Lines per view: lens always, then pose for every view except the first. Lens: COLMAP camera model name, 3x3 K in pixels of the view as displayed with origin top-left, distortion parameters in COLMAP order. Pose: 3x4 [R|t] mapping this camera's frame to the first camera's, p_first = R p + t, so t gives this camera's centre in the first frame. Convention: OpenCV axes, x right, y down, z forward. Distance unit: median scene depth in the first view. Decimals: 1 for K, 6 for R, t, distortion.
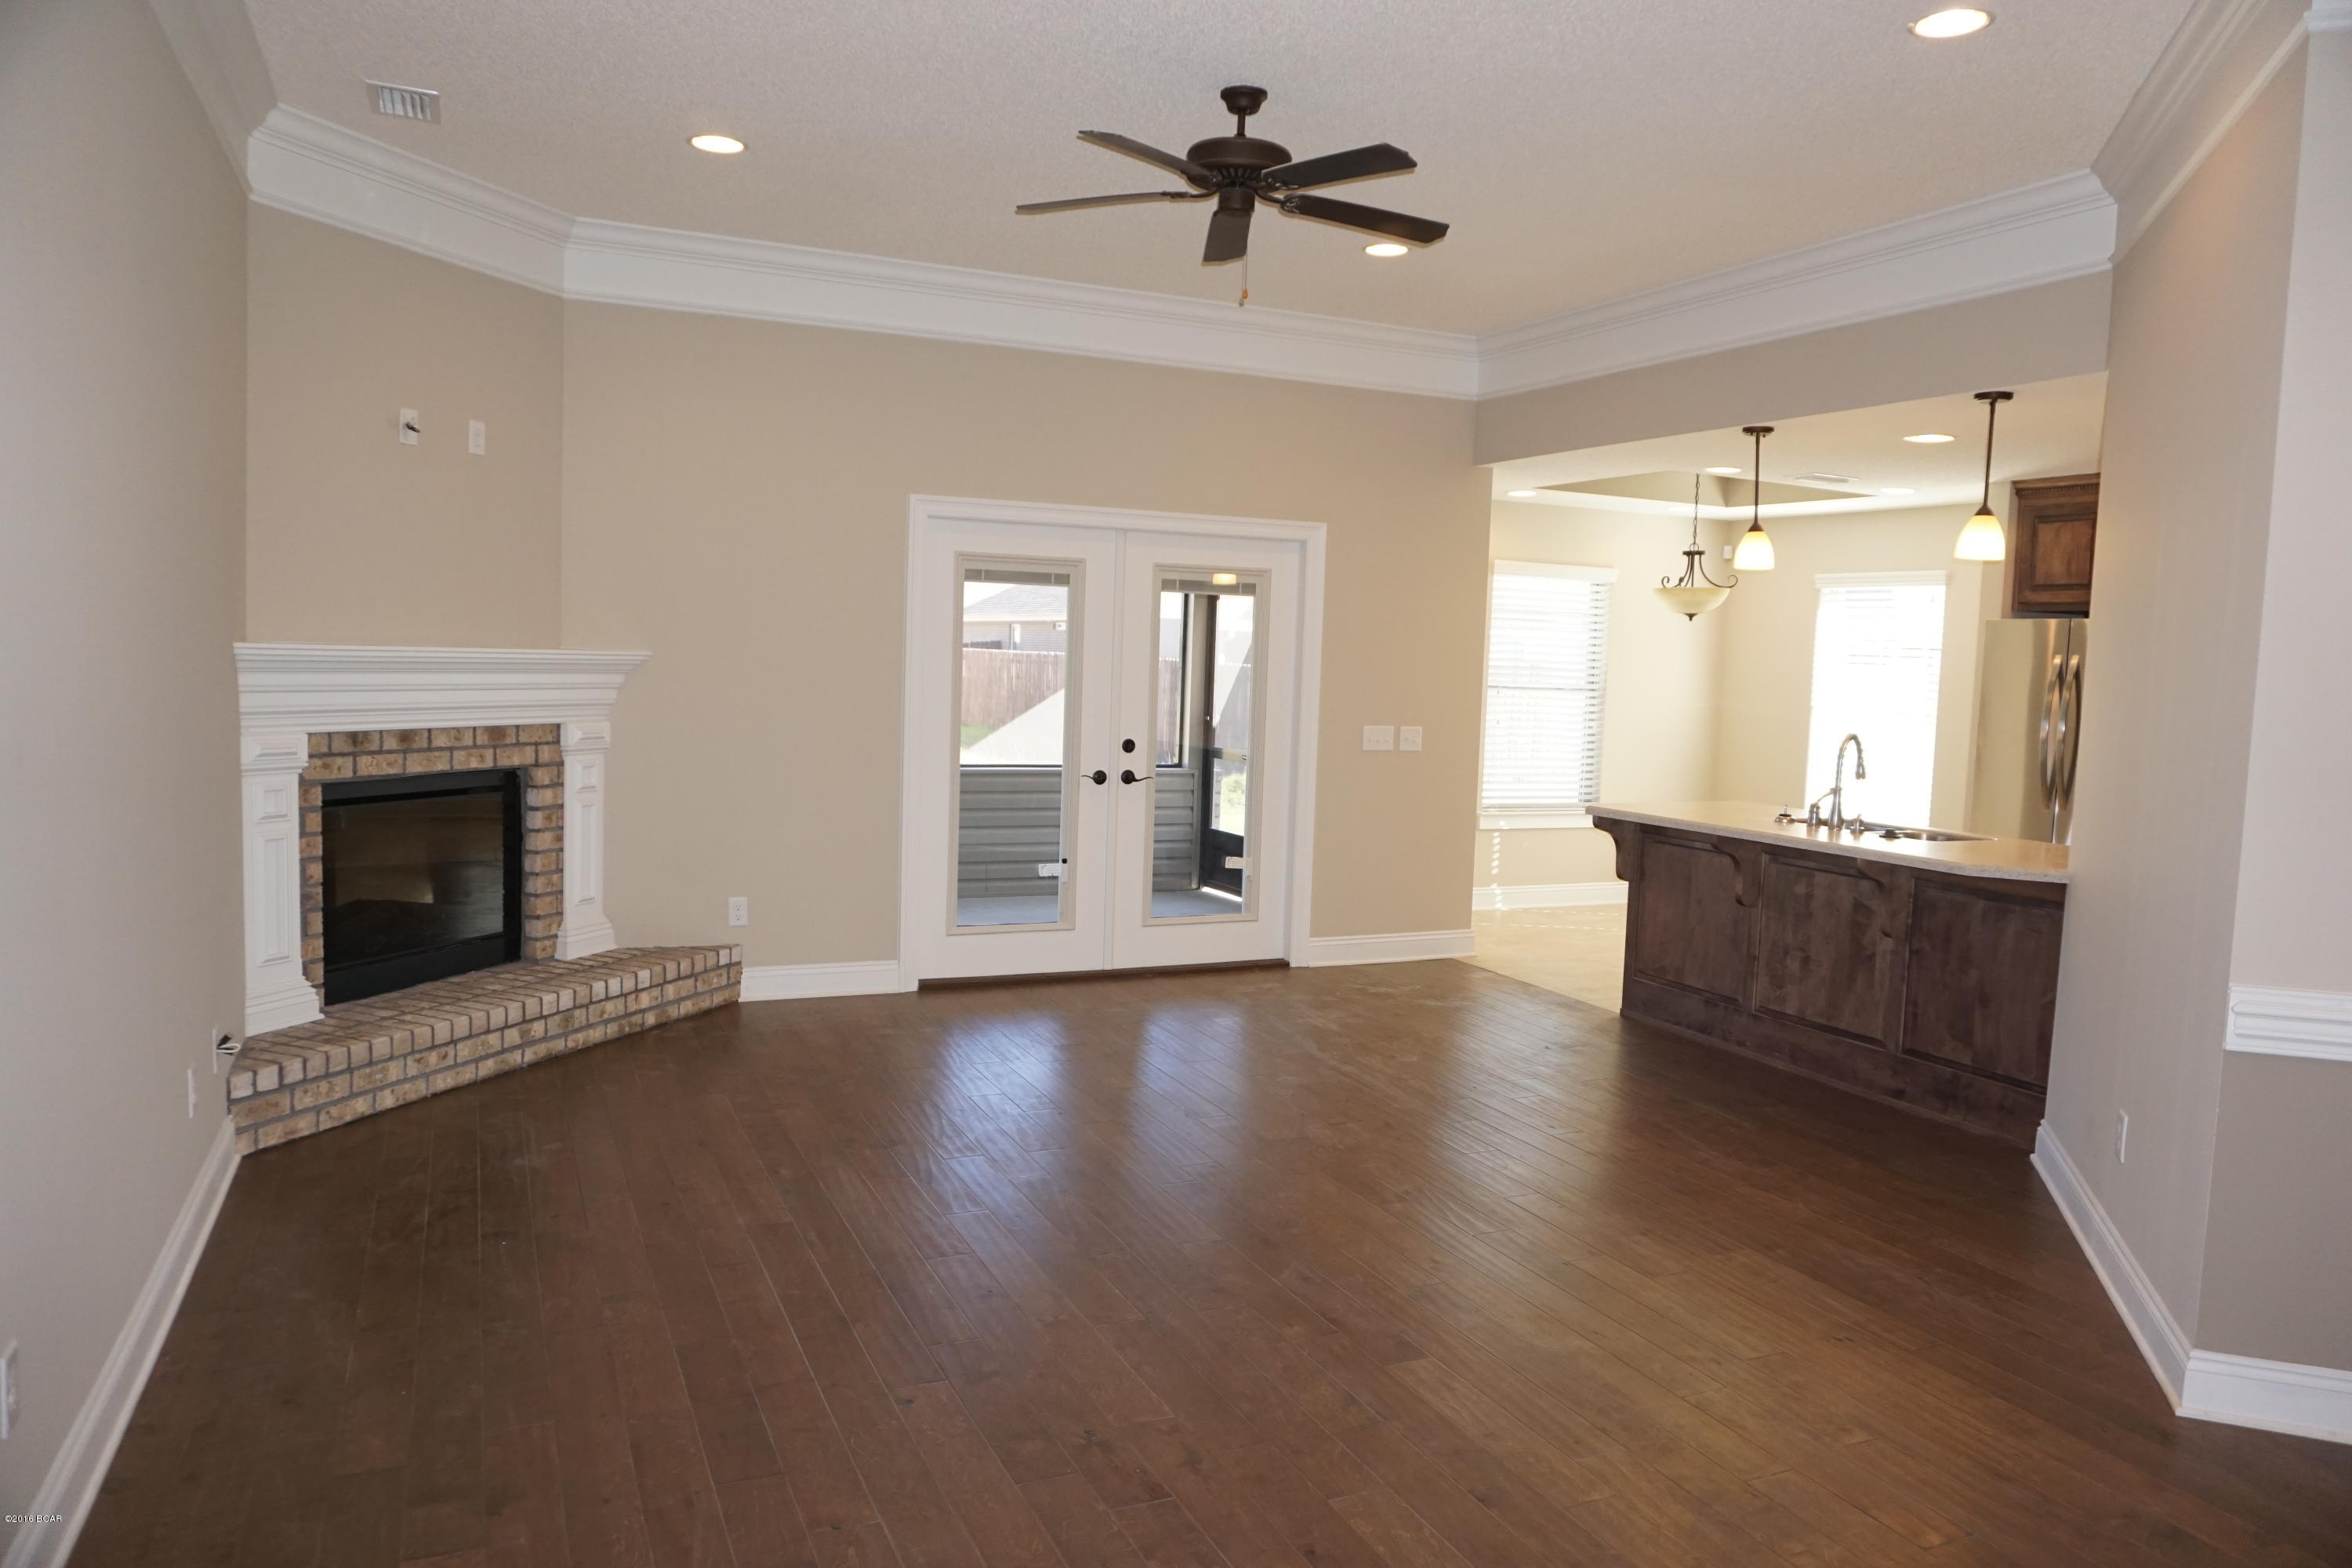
lens RADIAL K [[1578.4, 0, 1176.0], [0, 1578.4, 784.0], [0, 0, 1]] dist [-0.060653, 0.038337]
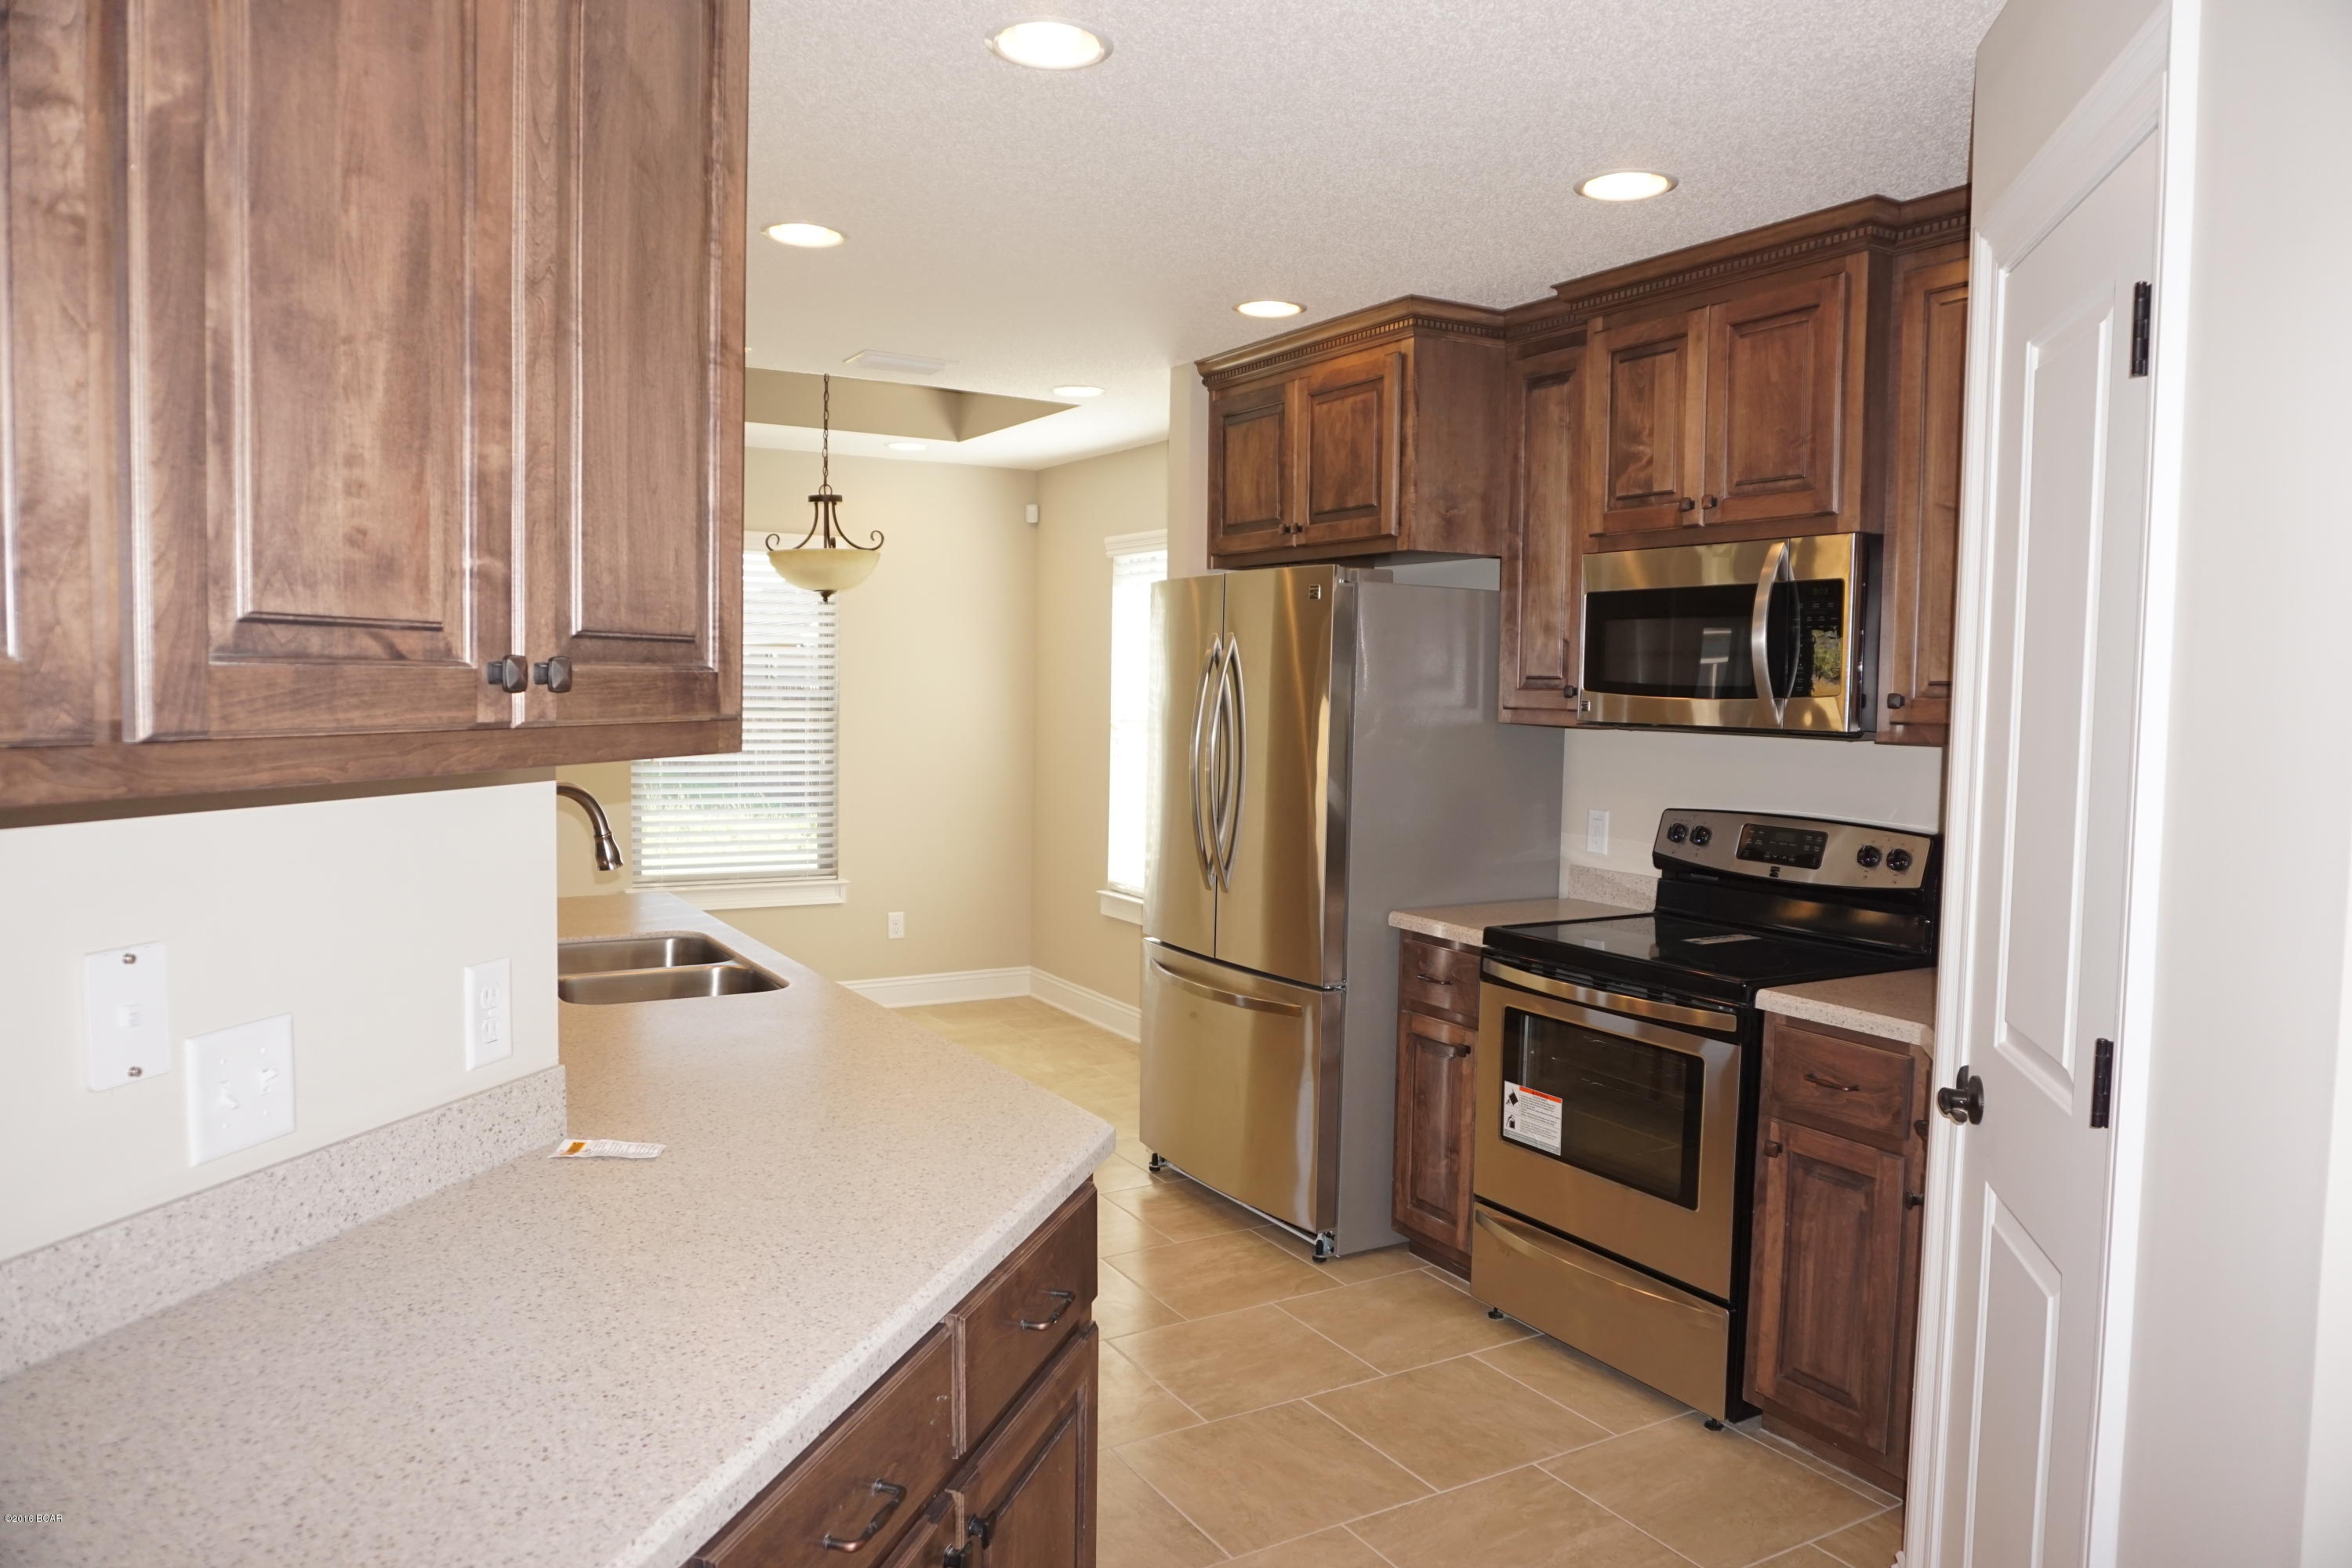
lens RADIAL K [[1578.4, 0, 1176.0], [0, 1578.4, 784.0], [0, 0, 1]] dist [-0.060653, 0.038337]
pose [[0.993729, -0.029458, 0.107864, 0.582893], [0.030954, 0.999446, -0.012214, -0.021800], [-0.107444, 0.015476, 0.994091, 0.475158]]
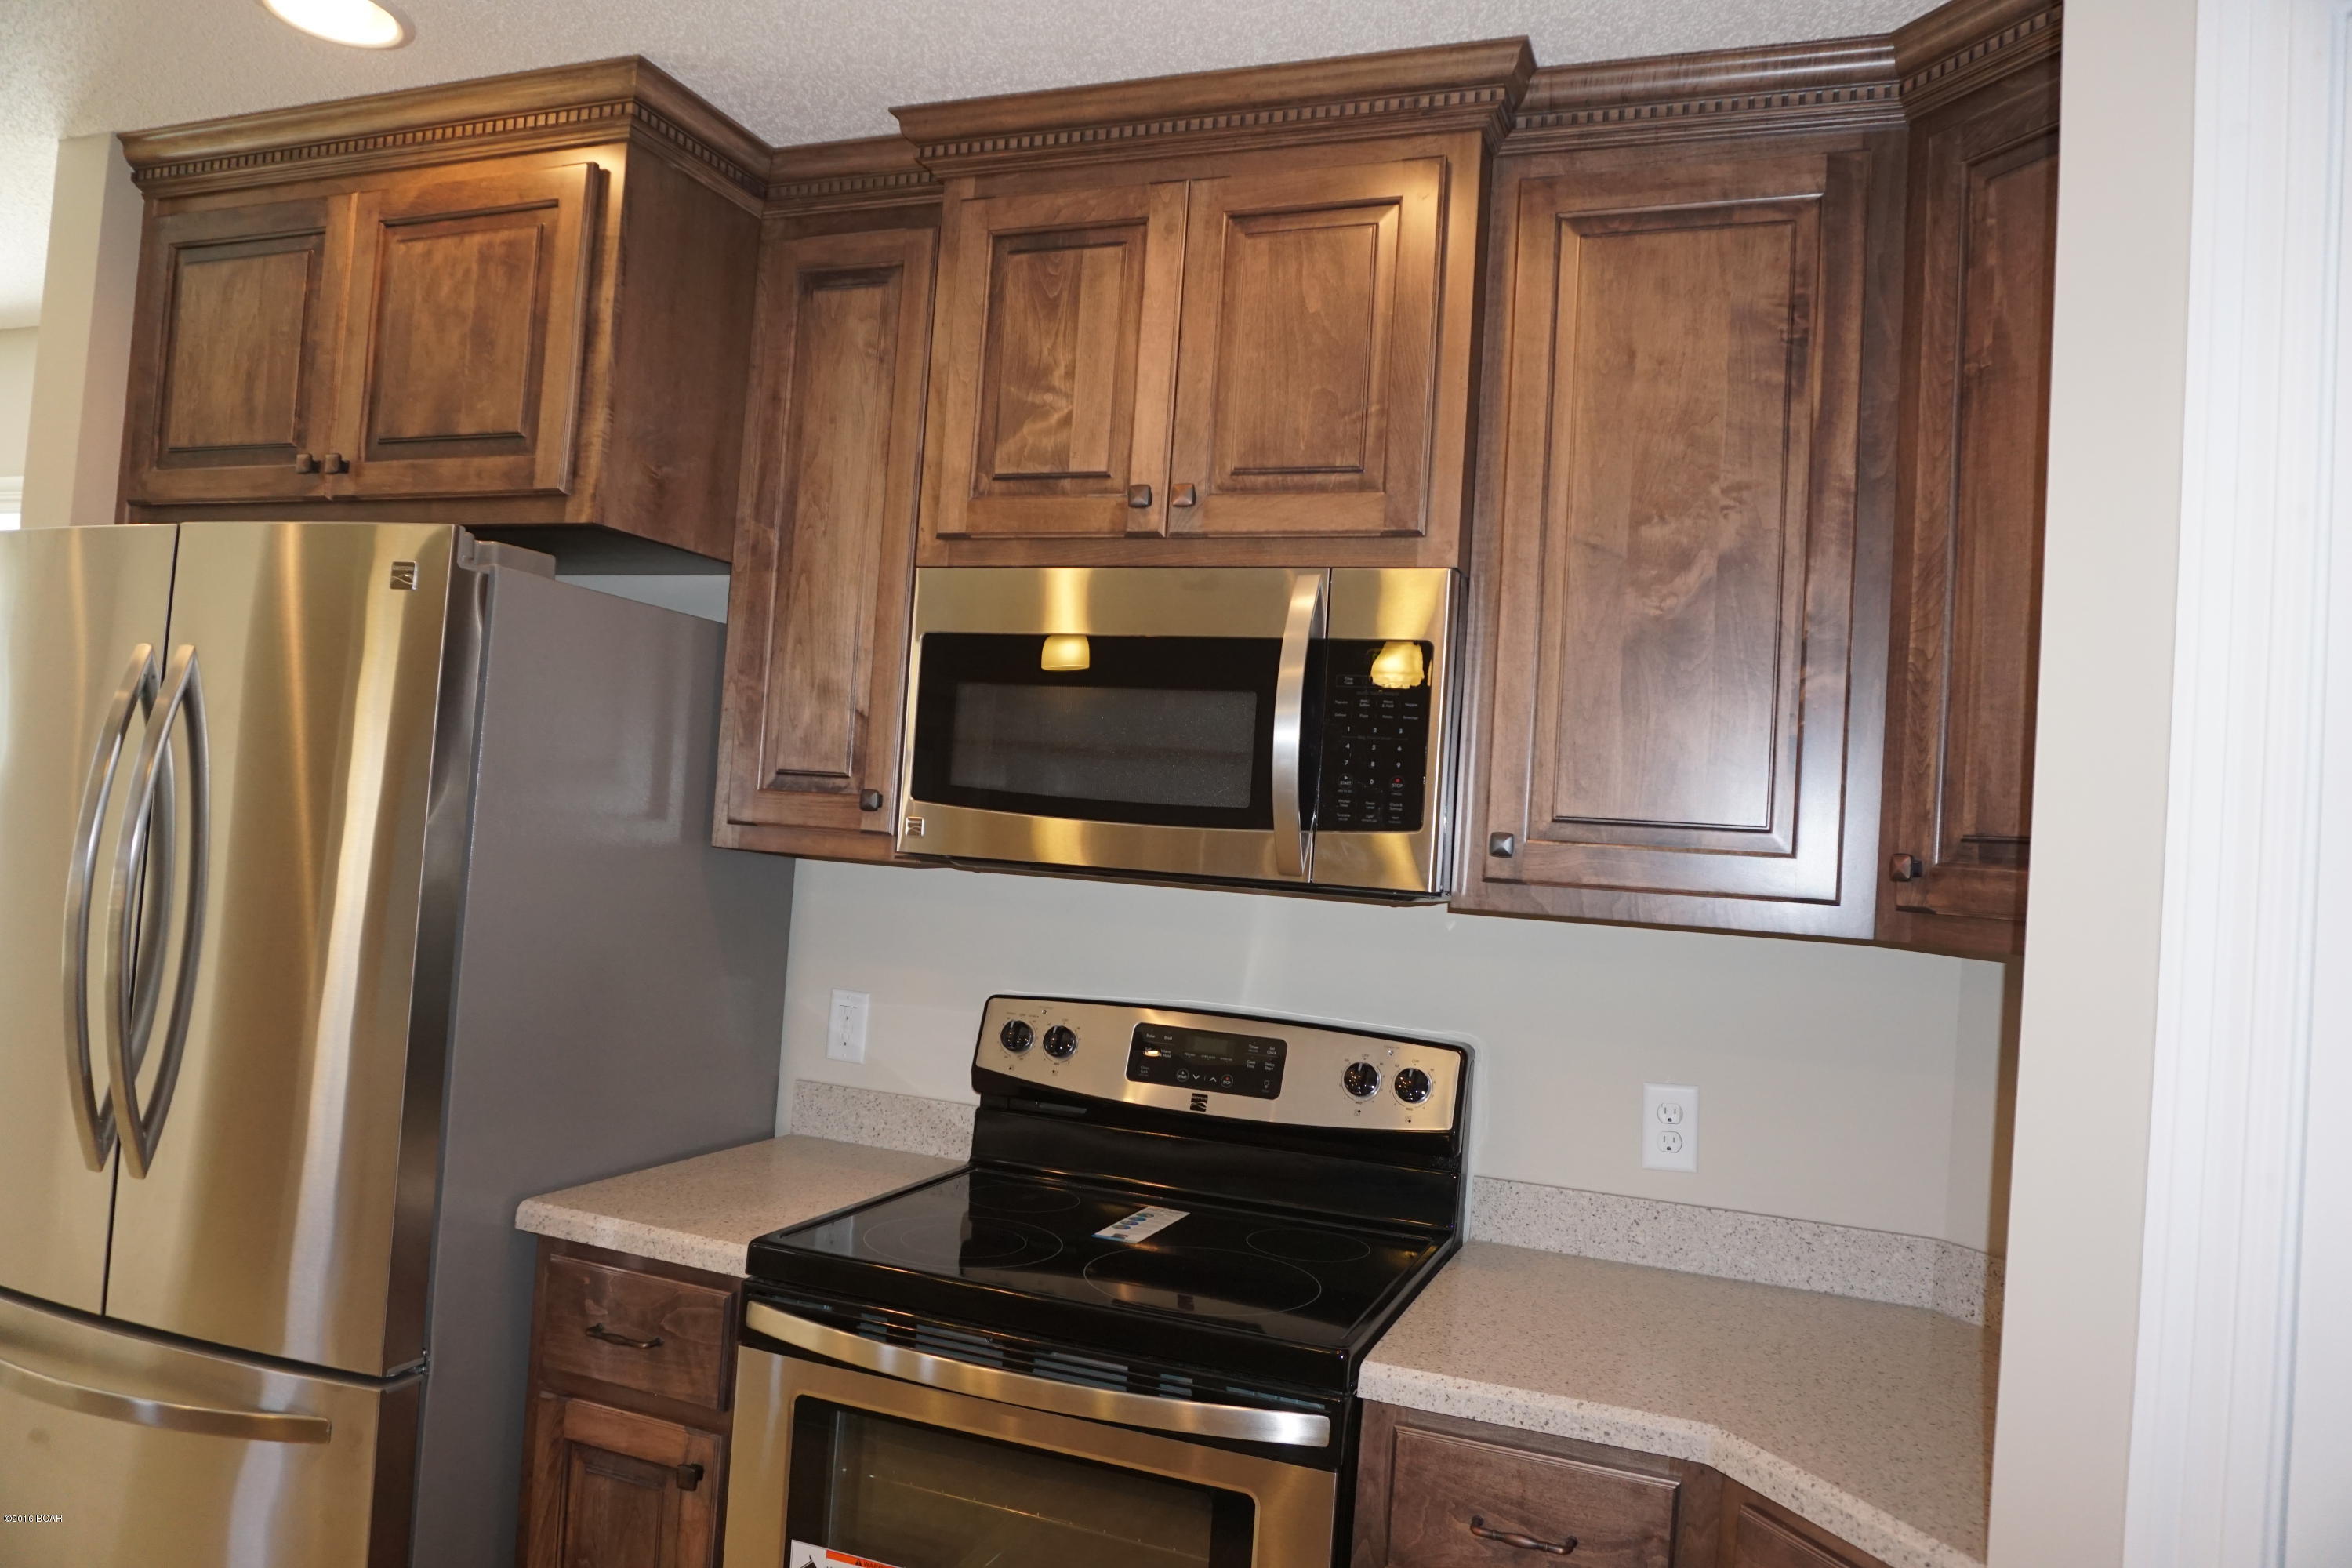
lens RADIAL K [[1578.4, 0, 1176.0], [0, 1578.4, 784.0], [0, 0, 1]] dist [-0.060653, 0.038337]
pose [[0.707307, 0.034158, 0.706081, 0.599912], [0.016481, 0.997764, -0.064779, -0.041113], [-0.706715, 0.057456, 0.705162, 0.787429]]
